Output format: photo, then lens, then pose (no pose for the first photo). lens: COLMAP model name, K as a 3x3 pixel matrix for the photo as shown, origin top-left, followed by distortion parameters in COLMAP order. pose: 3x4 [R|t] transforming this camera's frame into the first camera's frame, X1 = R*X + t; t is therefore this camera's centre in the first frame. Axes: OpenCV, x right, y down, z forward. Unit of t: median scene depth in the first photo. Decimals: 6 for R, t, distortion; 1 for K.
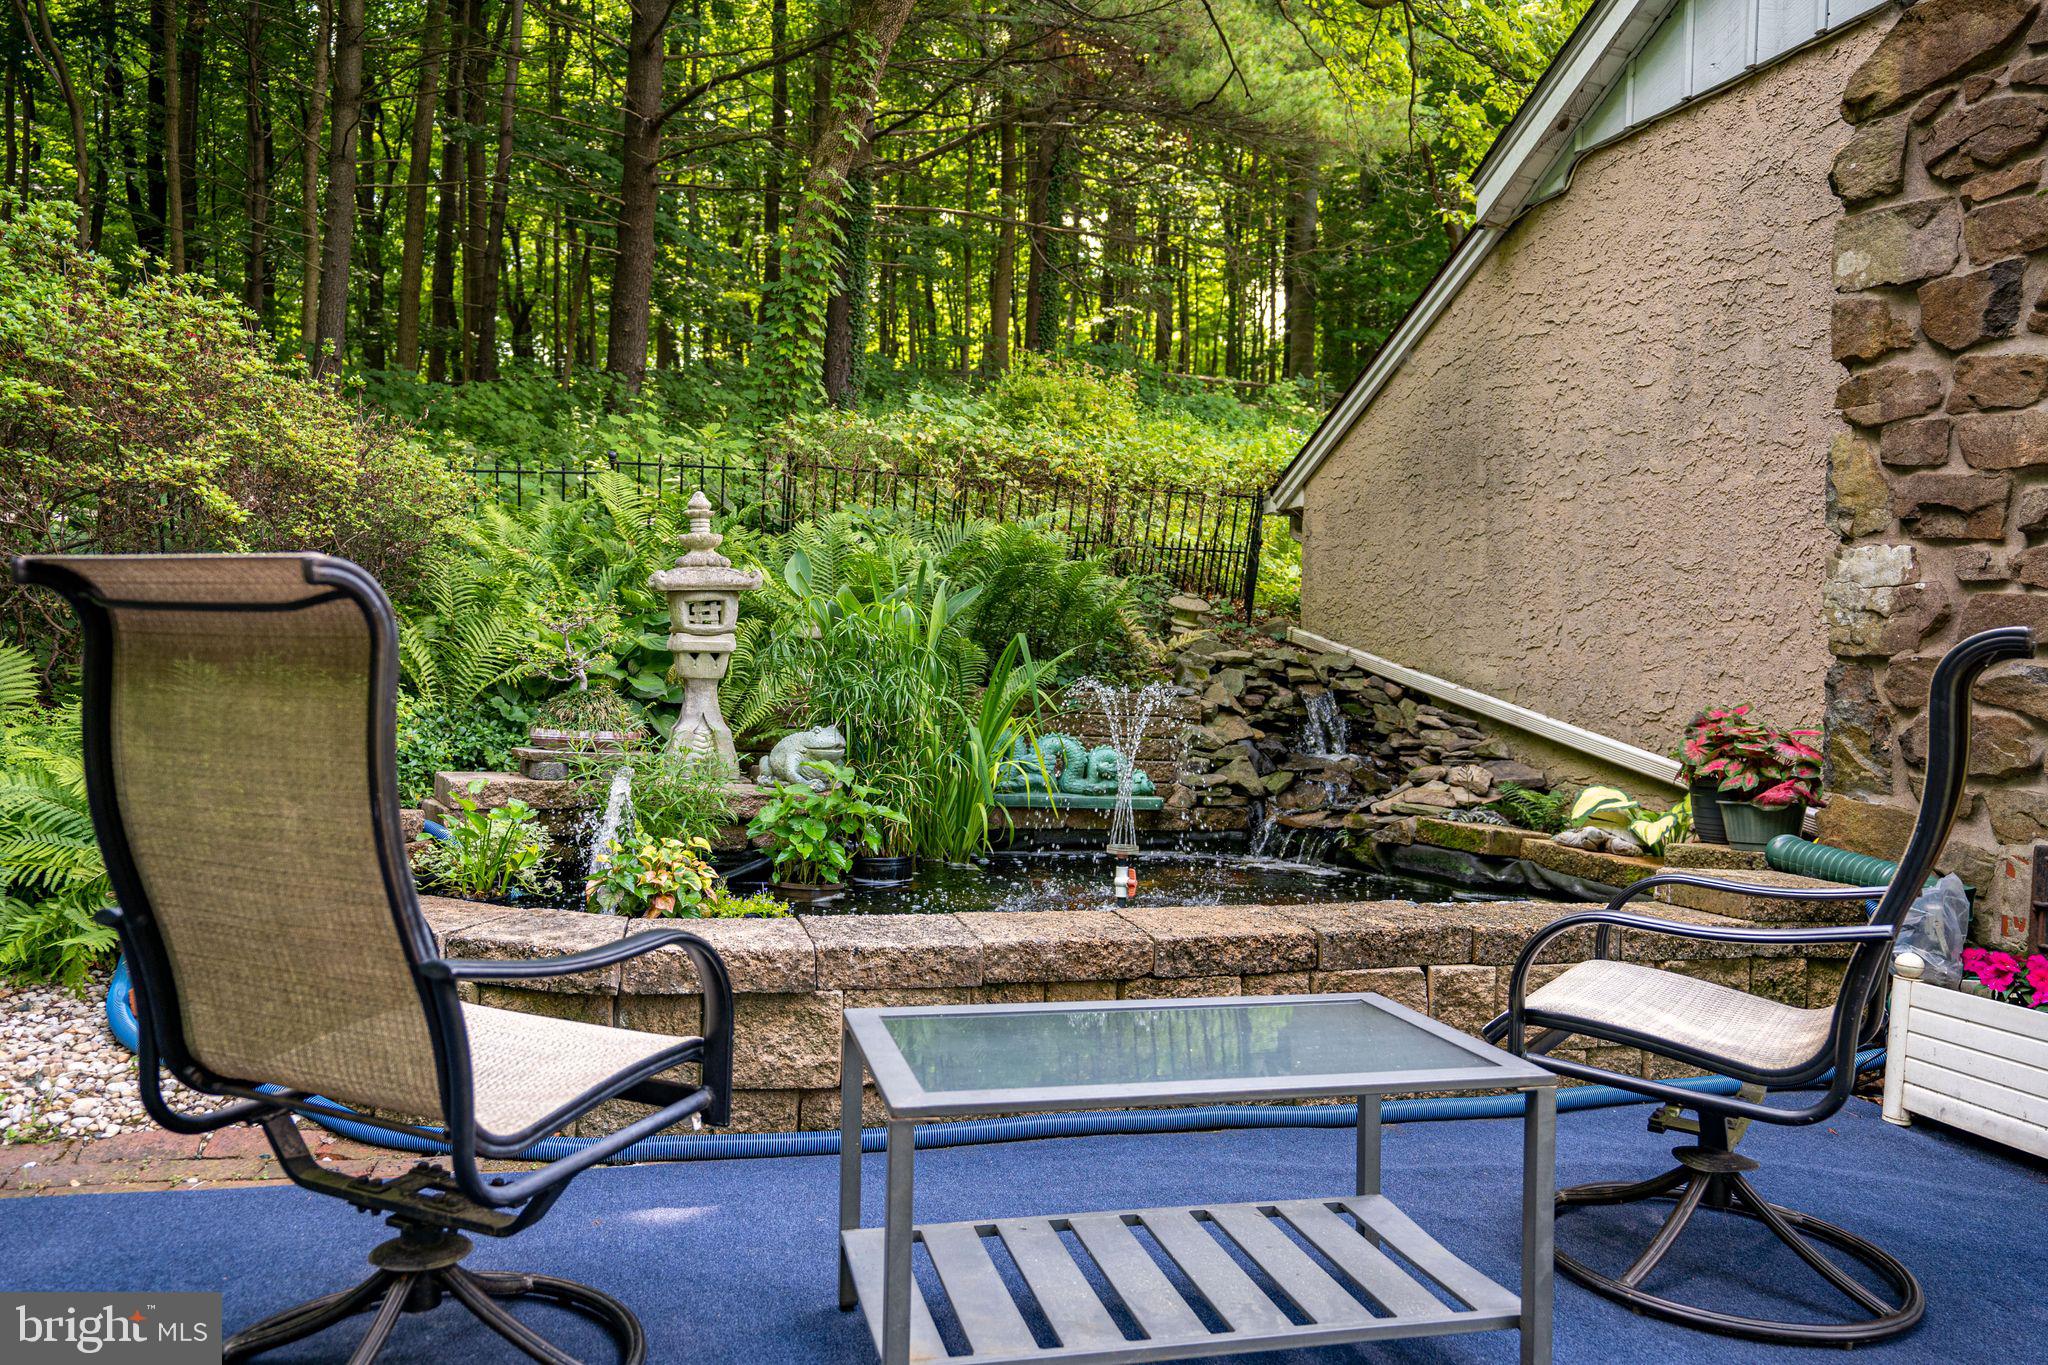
lens RADIAL K [[1354.6, 0, 1022.2], [0, 1354.6, 686.1], [0, 0, 1]] dist [0.004023, 0.004405]
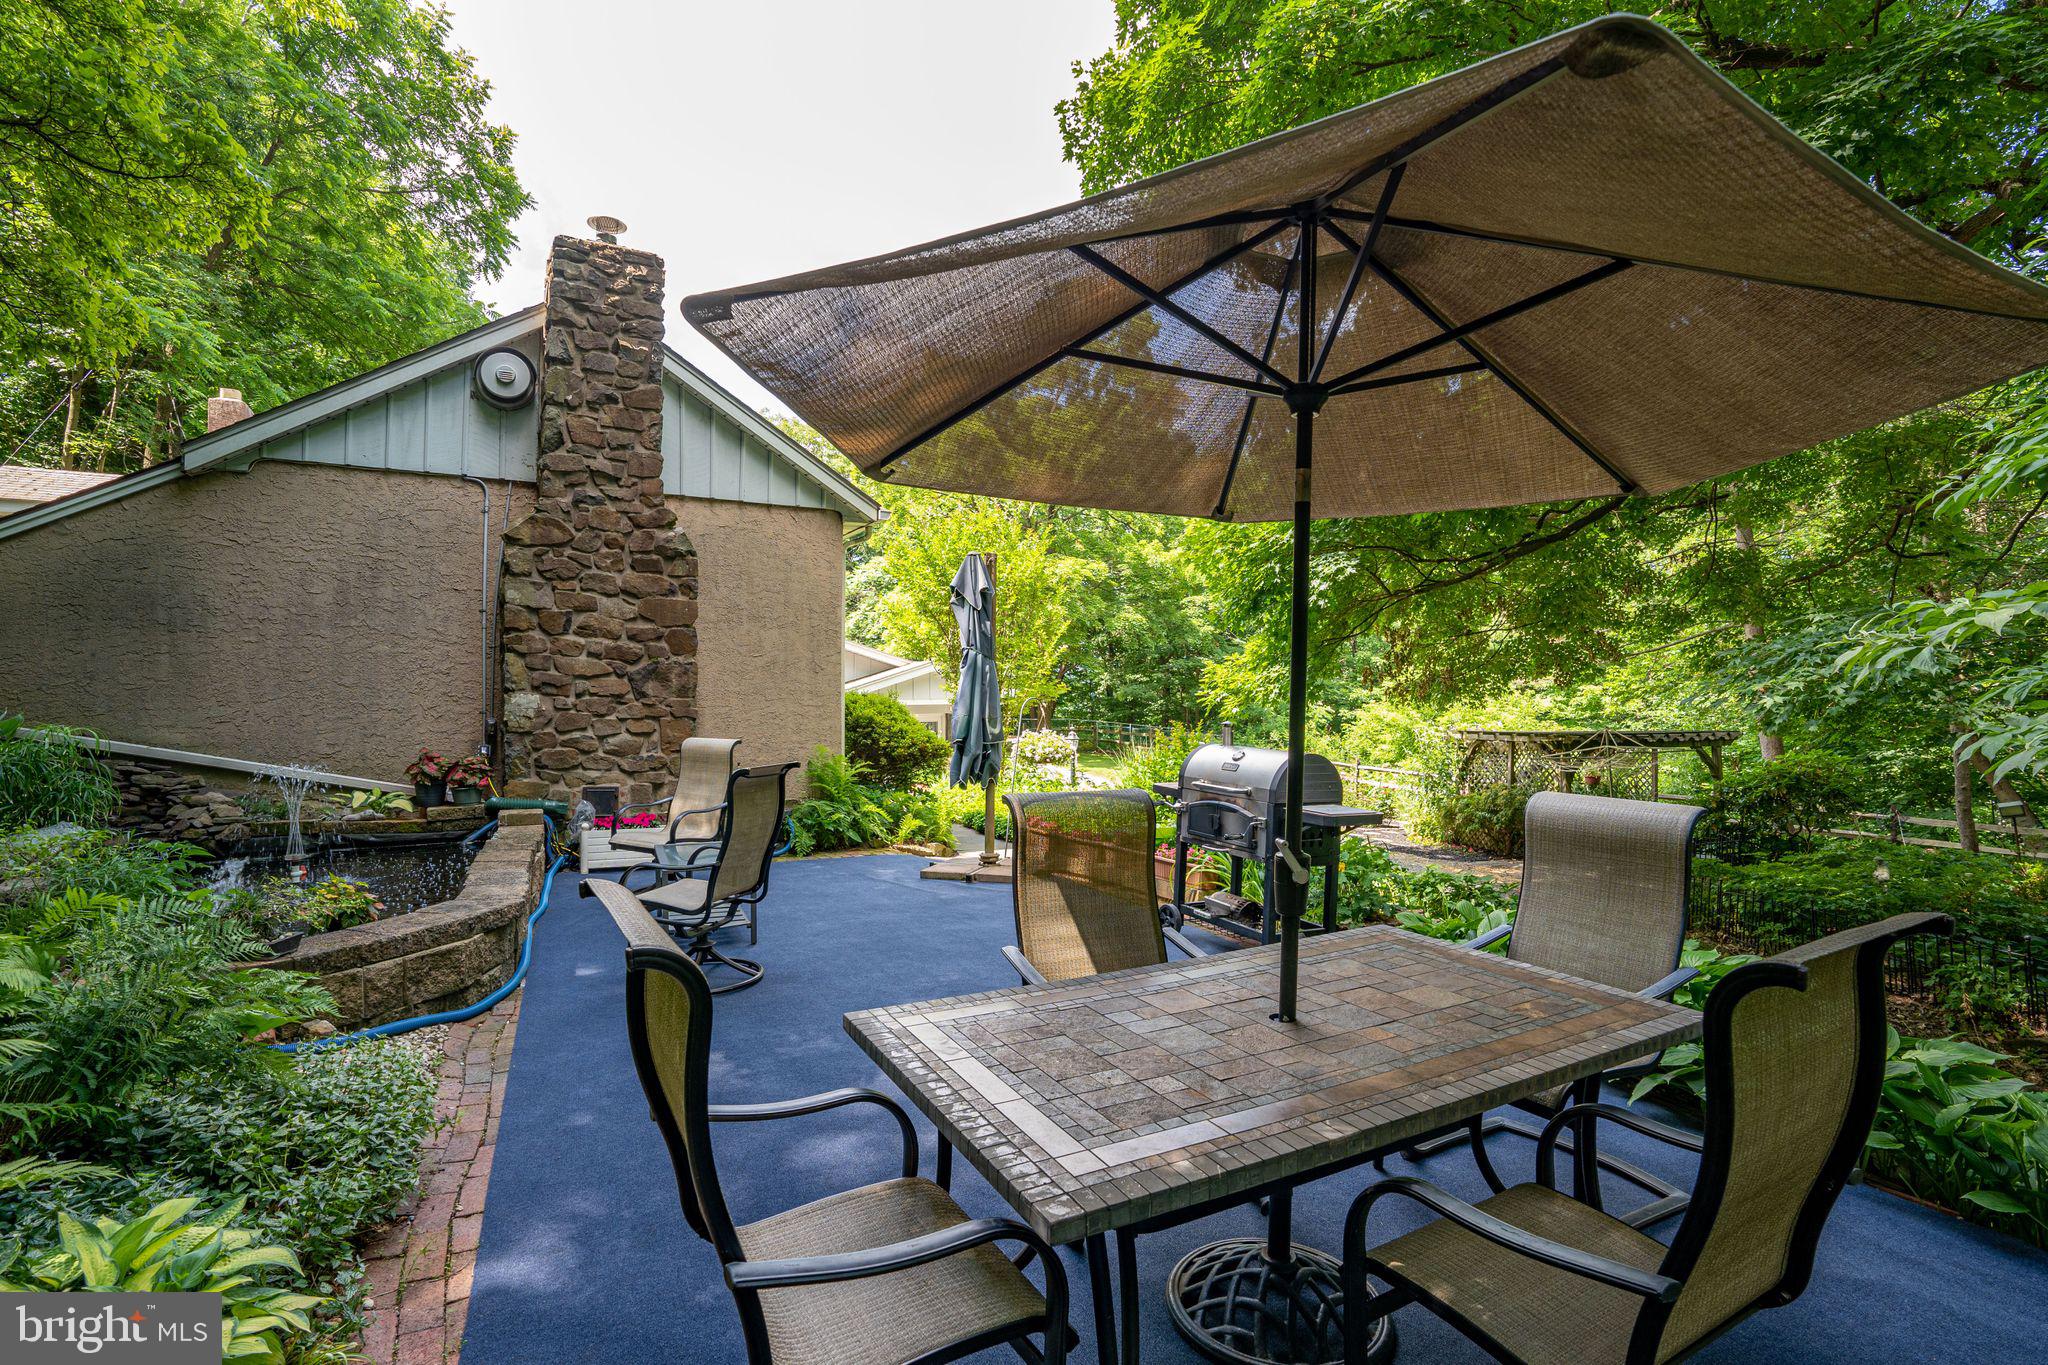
lens RADIAL K [[933.0, 0, 1024.3], [0, 933.0, 682.8], [0, 0, 1]] dist [-0.009060, 0.000374]
pose [[-0.149546, -0.017314, 0.988603, -1.537336], [-0.008162, 0.999834, 0.016276, -0.170810], [-0.988721, -0.005635, -0.149663, 0.230211]]
